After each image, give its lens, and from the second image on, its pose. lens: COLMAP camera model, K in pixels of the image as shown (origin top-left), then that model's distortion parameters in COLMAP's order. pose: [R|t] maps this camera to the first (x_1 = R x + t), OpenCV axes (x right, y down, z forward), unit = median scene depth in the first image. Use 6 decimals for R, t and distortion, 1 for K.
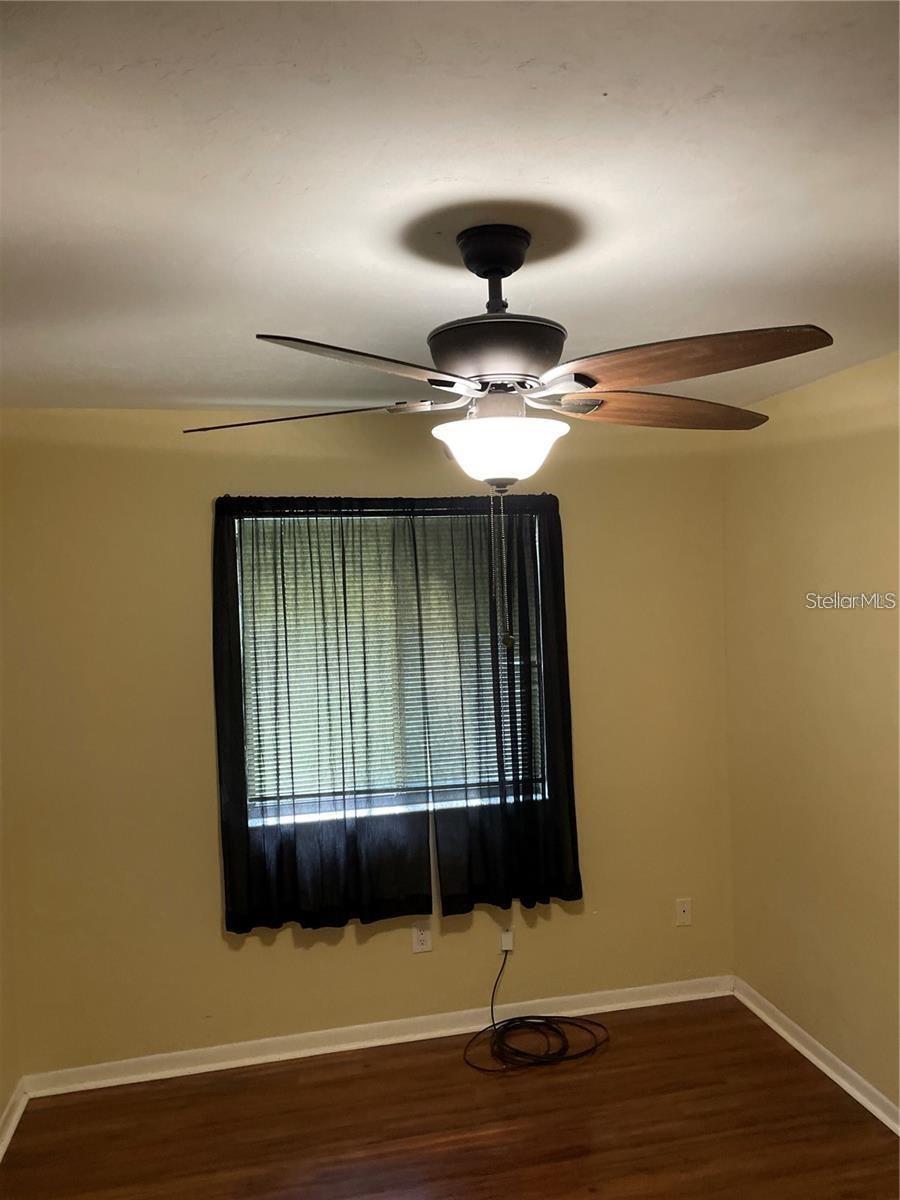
lens RADIAL K [[919.1, 0, 450.0], [0, 919.1, 600.0], [0, 0, 1]] dist [0.043446, -0.002009]
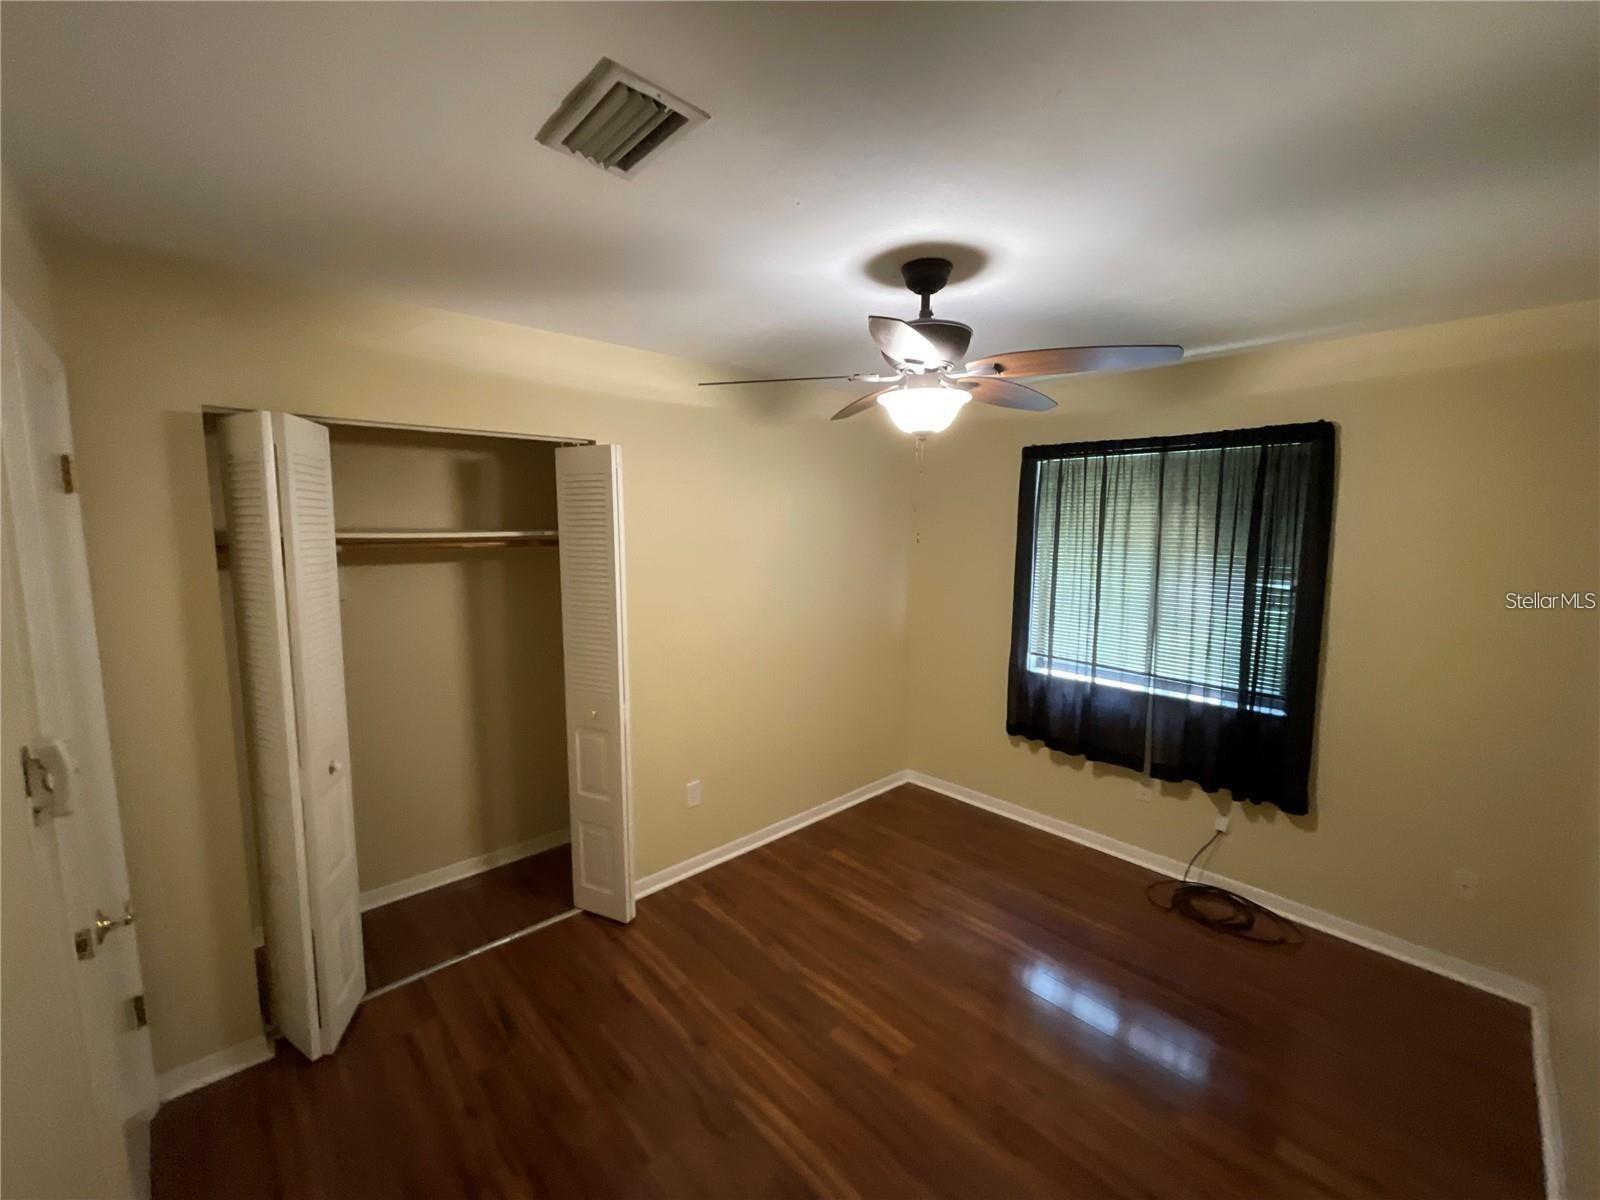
lens RADIAL K [[646.6, 0, 800.0], [0, 646.6, 600.0], [0, 0, 1]] dist [-0.001041, -0.000098]
pose [[0.506932, 0.135671, -0.851242, 0.462354], [-0.029082, 0.989666, 0.140414, -0.004650], [0.861495, -0.046424, 0.505639, 0.158987]]
